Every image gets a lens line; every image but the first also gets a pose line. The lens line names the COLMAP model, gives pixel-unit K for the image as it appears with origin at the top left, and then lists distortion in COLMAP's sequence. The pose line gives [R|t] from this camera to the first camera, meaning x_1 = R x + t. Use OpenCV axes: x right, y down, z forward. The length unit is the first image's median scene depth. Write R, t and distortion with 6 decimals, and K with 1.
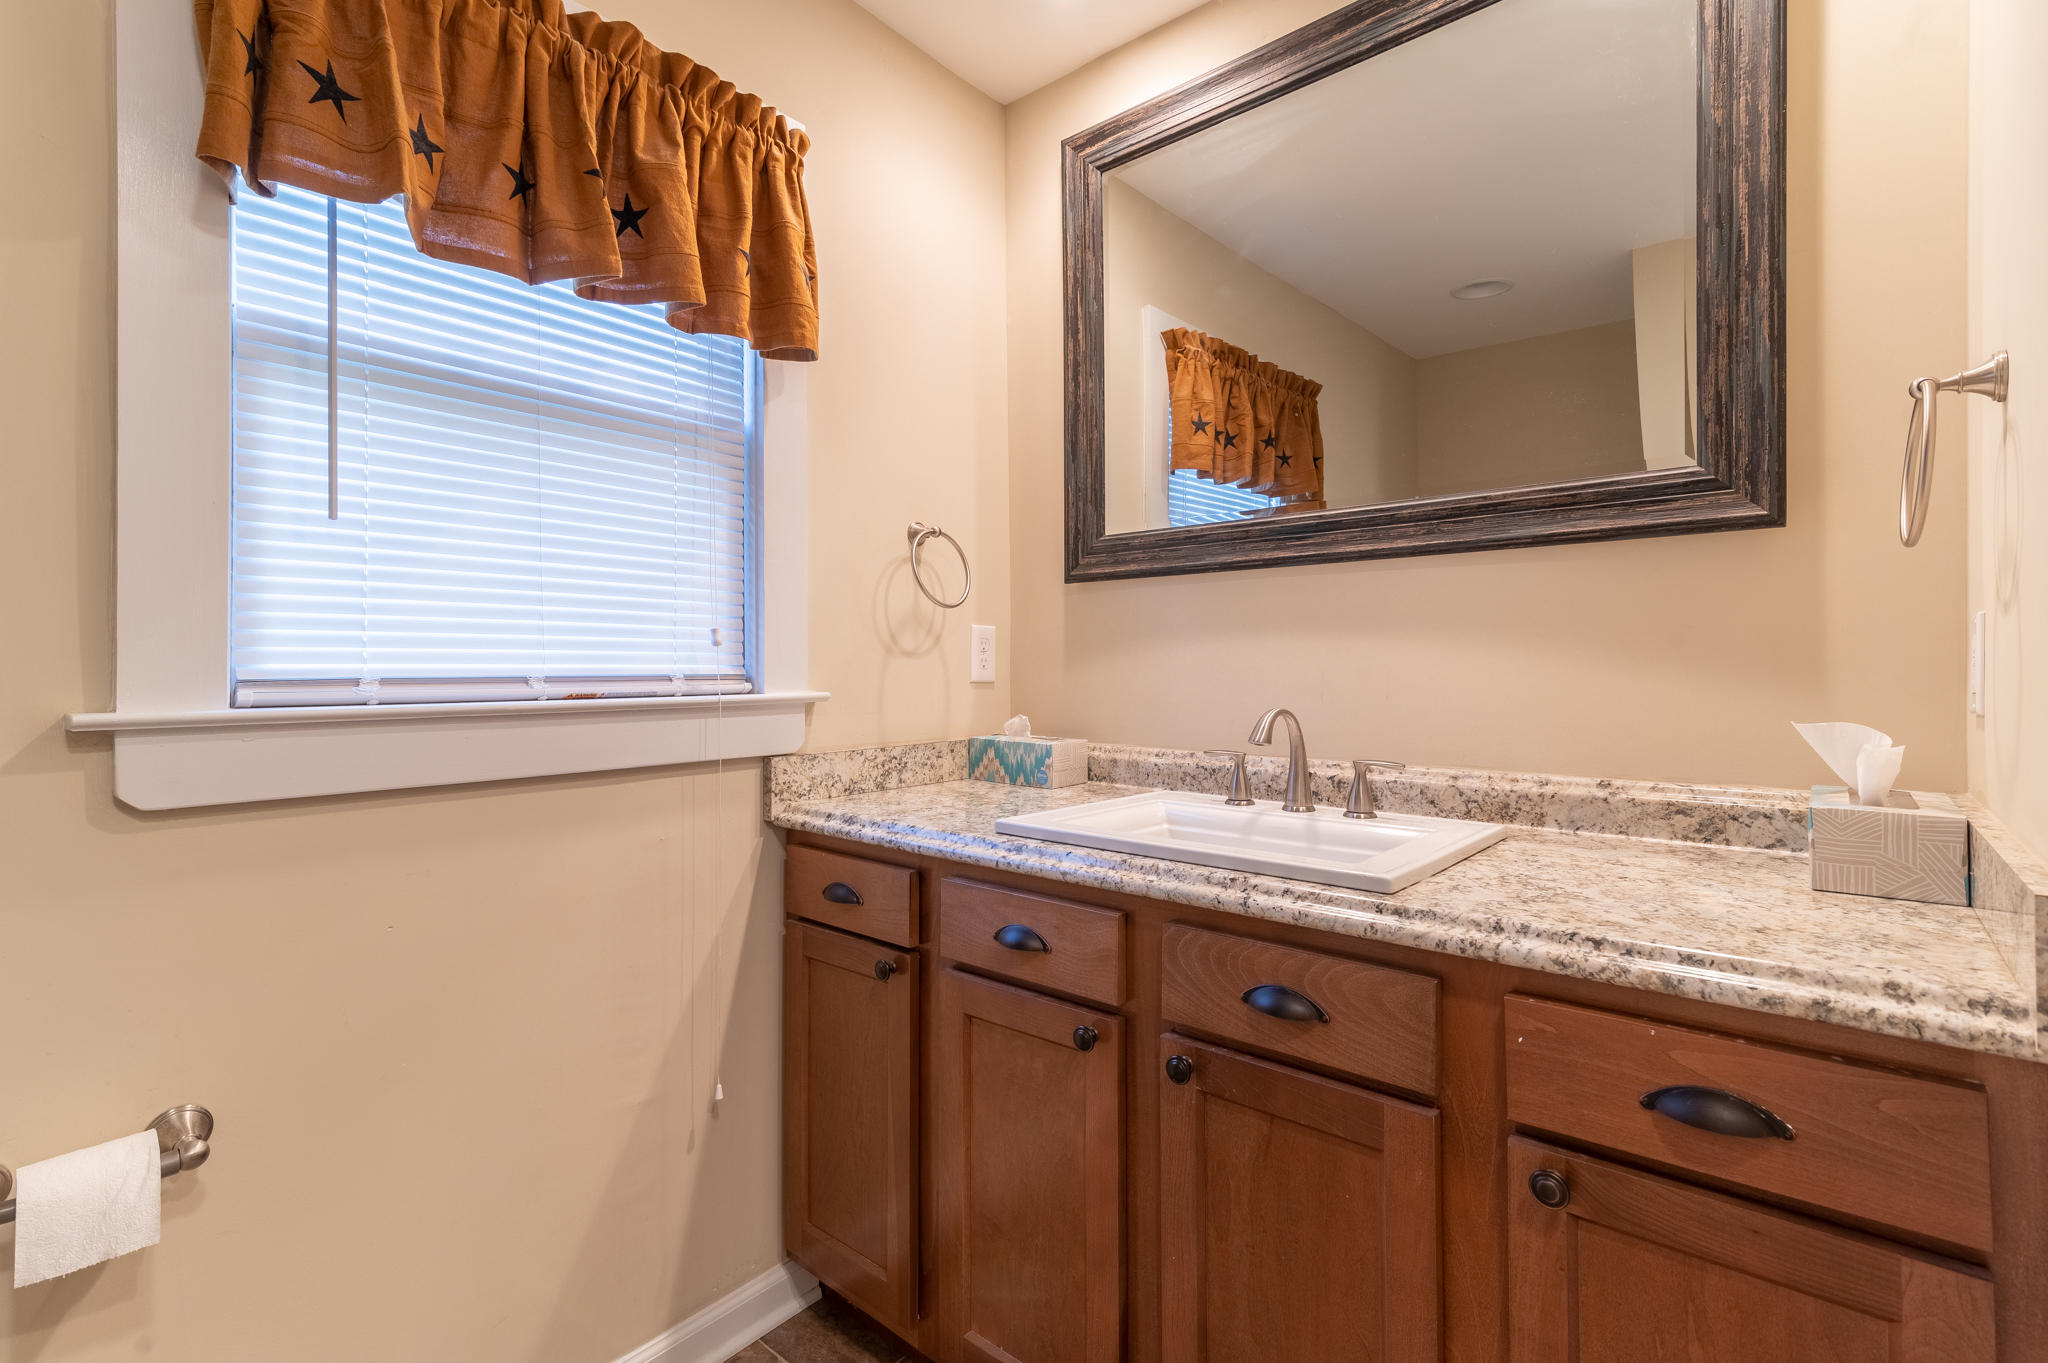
lens RADIAL K [[933.0, 0, 1020.9], [0, 933.0, 663.0], [0, 0, 1]] dist [0.012855, -0.000091]
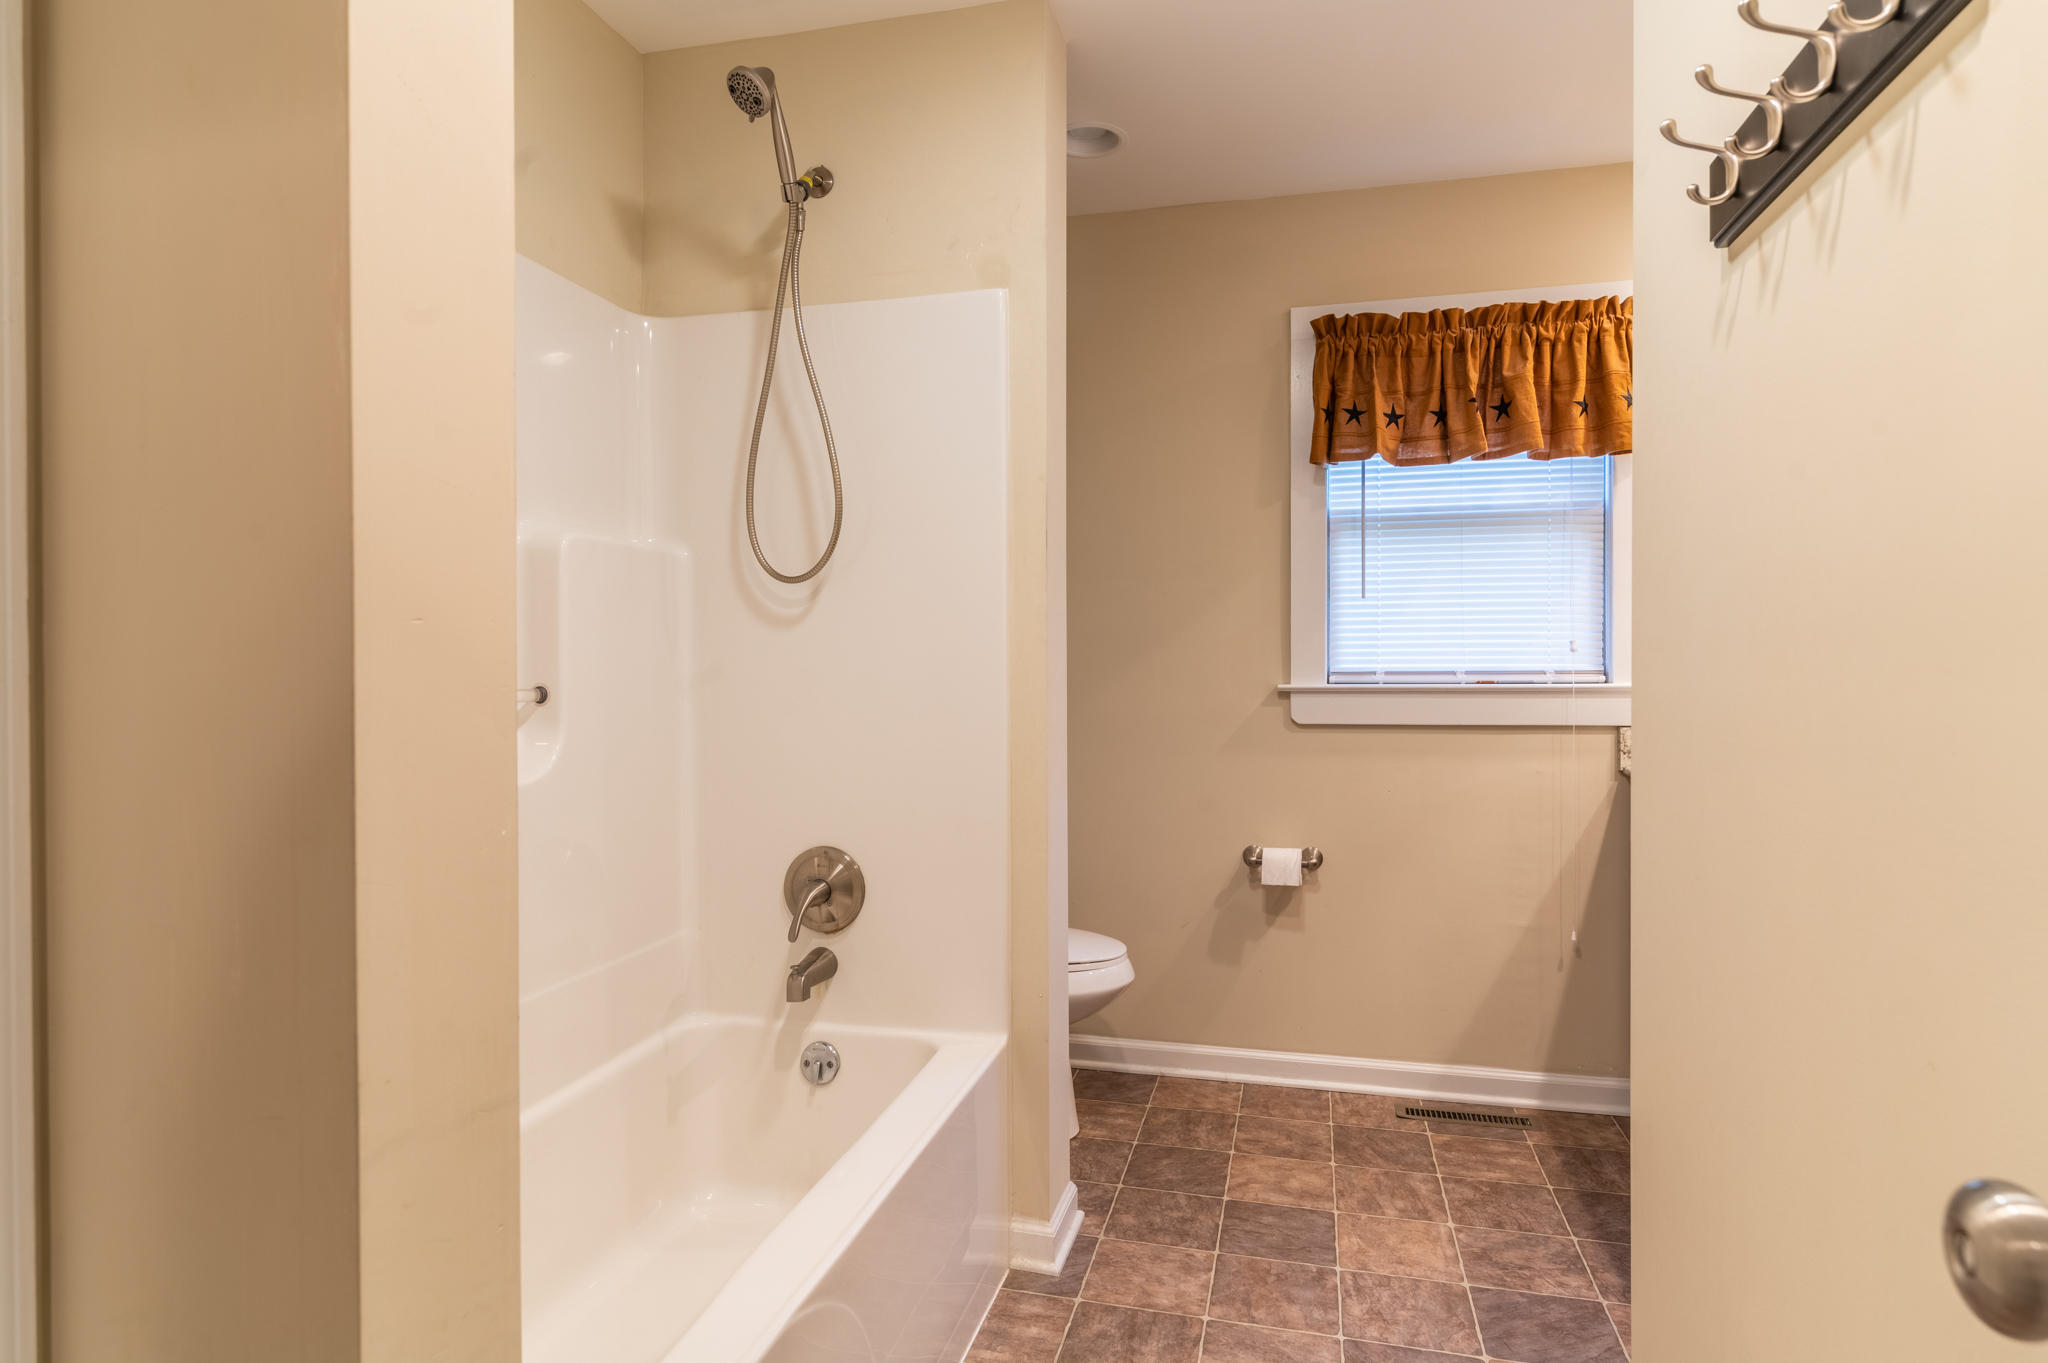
lens RADIAL K [[1116.6, 0, 1024.0], [0, 1116.6, 681.5], [0, 0, 1]] dist [0.000635, -0.000066]
pose [[0.450086, 0.008574, -0.892944, 1.078604], [0.006771, 0.999892, 0.013013, 0.001015], [0.892959, -0.011903, 0.449980, -0.763639]]
